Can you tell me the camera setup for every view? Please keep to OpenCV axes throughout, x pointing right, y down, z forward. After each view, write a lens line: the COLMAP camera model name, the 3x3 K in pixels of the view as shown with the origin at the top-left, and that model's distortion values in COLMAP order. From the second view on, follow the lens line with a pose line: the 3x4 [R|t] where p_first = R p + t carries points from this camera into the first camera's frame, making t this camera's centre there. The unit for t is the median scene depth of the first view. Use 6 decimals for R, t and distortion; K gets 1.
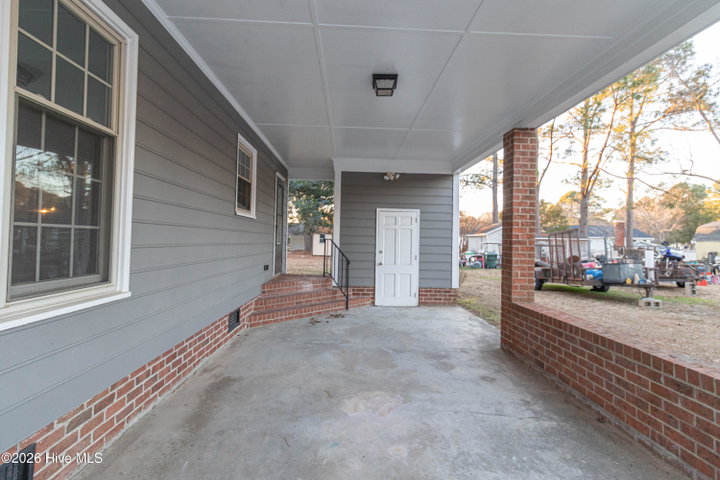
lens RADIAL K [[339.4, 0, 361.4], [0, 339.4, 231.2], [0, 0, 1]] dist [0.001898, -0.000089]
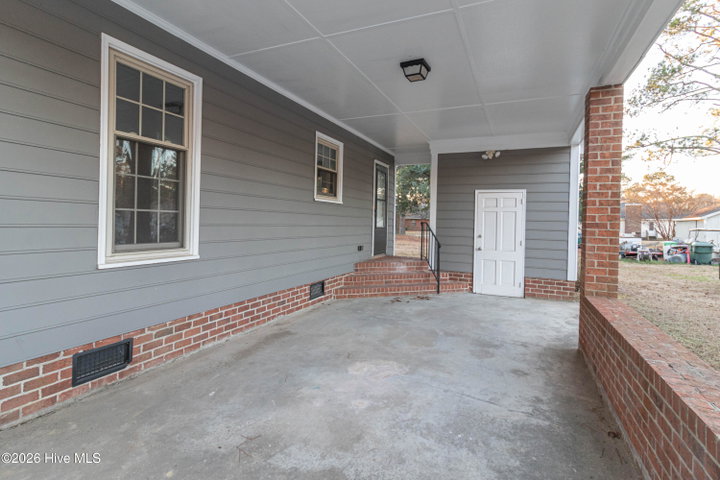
lens RADIAL K [[351.1, 0, 361.8], [0, 351.1, 222.9], [0, 0, 1]] dist [-0.001222, 0.000022]
pose [[0.898327, 0.001917, -0.439323, 0.331816], [0.006282, 0.999832, 0.017207, 0.008929], [0.439282, -0.018217, 0.898164, -0.026426]]
